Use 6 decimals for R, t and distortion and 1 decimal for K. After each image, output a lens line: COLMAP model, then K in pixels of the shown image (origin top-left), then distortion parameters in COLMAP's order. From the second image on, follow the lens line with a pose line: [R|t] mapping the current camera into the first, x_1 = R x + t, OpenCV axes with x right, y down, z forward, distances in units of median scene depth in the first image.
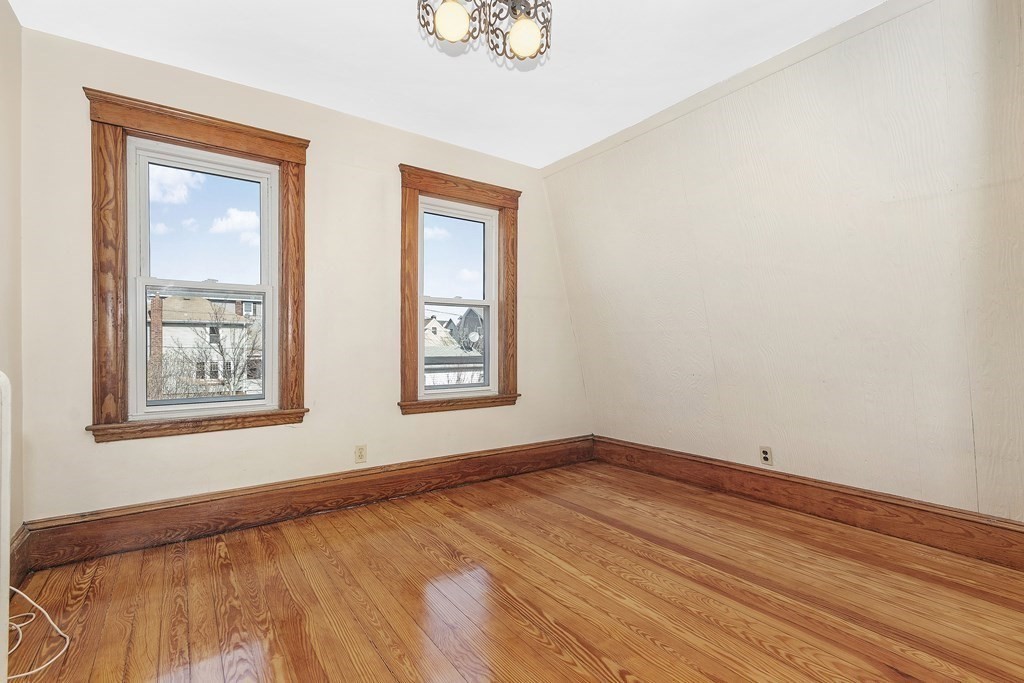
lens RADIAL K [[479.5, 0, 515.0], [0, 479.5, 347.1], [0, 0, 1]] dist [0.004434, 0.000830]
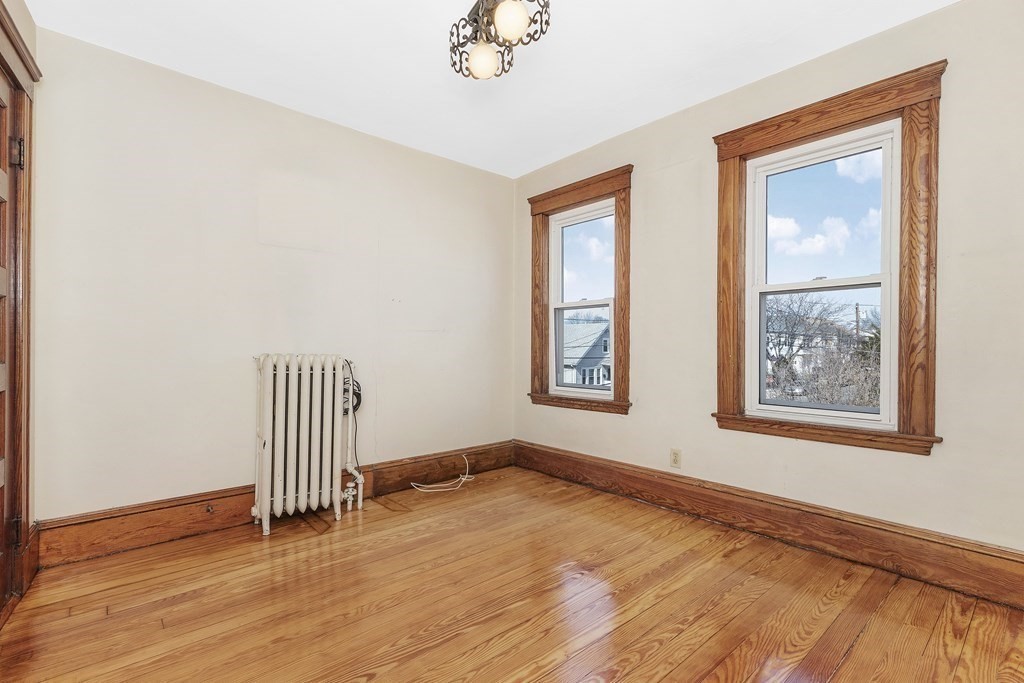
lens RADIAL K [[456.7, 0, 513.8], [0, 456.7, 354.0], [0, 0, 1]] dist [-0.015119, 0.000433]
pose [[0.099908, 0.005285, -0.994983, 0.561017], [-0.016947, 0.999850, 0.003609, 0.013322], [0.994852, 0.016502, 0.099982, 0.577331]]
